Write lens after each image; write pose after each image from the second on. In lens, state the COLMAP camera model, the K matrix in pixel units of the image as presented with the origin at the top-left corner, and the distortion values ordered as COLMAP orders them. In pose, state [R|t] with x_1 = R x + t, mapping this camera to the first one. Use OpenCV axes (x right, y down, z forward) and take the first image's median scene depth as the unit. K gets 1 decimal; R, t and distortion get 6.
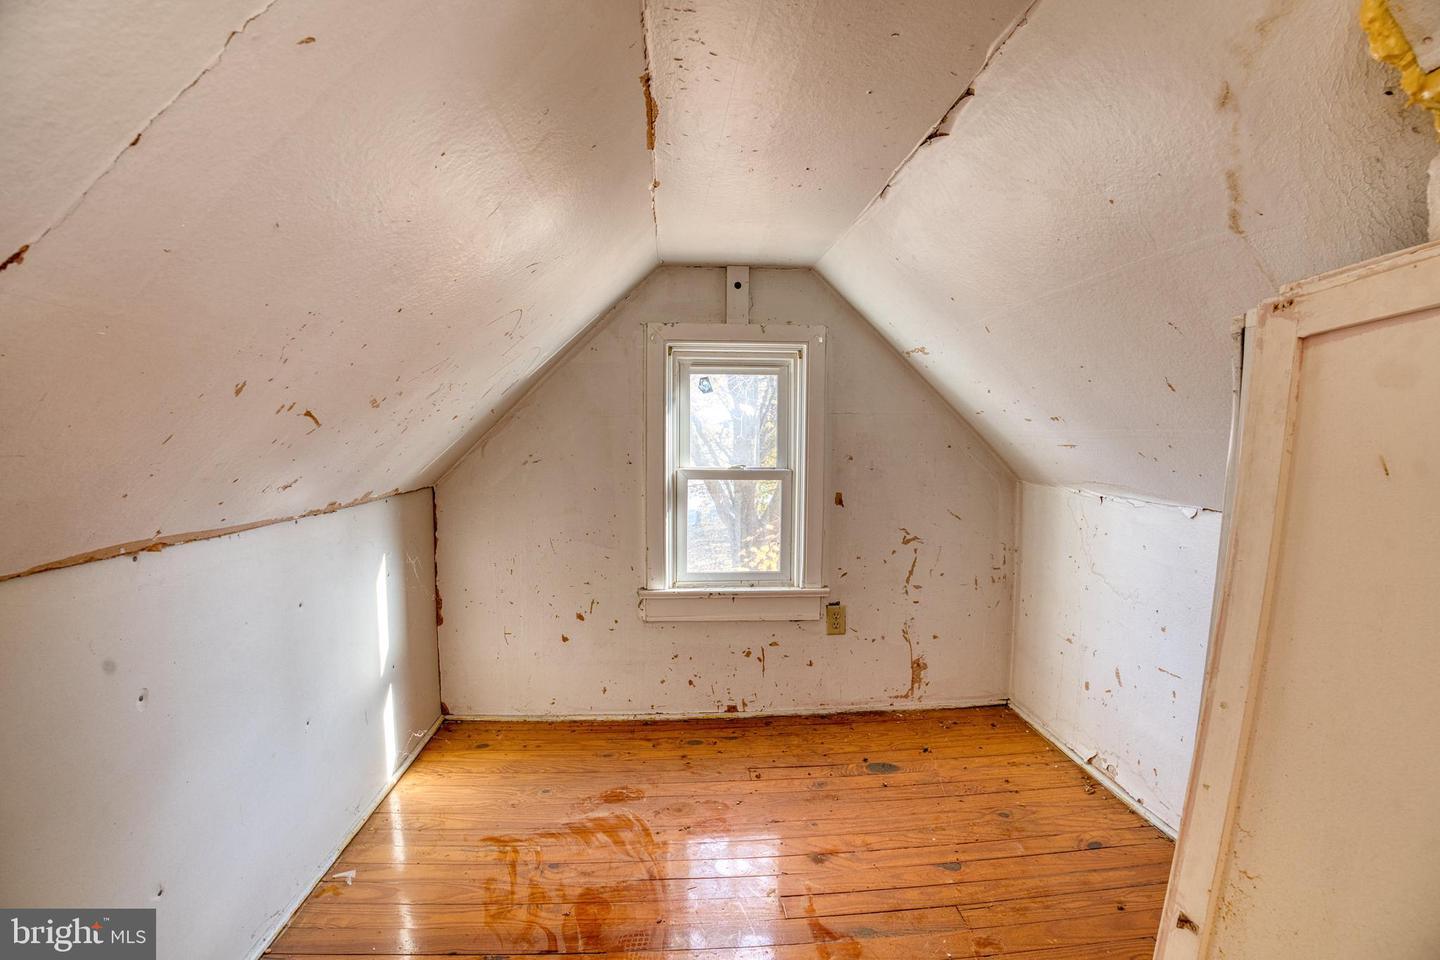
lens RADIAL K [[672.0, 0, 723.7], [0, 672.0, 474.2], [0, 0, 1]] dist [-0.108089, 0.025491]
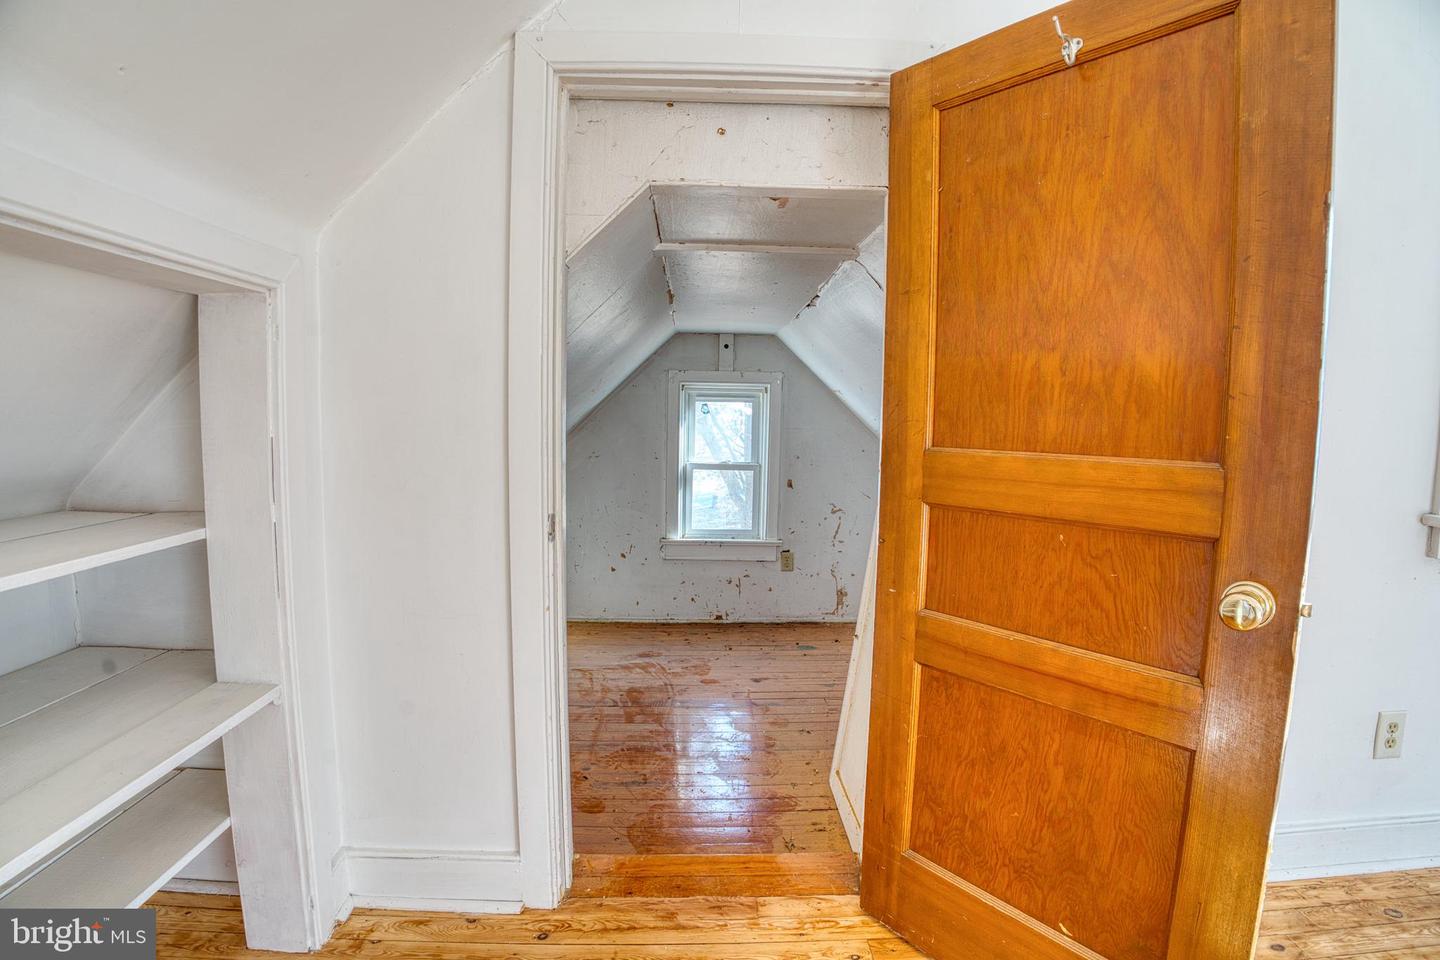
lens RADIAL K [[672.0, 0, 723.7], [0, 672.0, 474.2], [0, 0, 1]] dist [-0.108089, 0.025491]
pose [[0.999452, 0.017226, -0.028257, 0.063106], [-0.016560, 0.999584, 0.023628, -0.019127], [0.028653, -0.023148, 0.999321, -0.568775]]
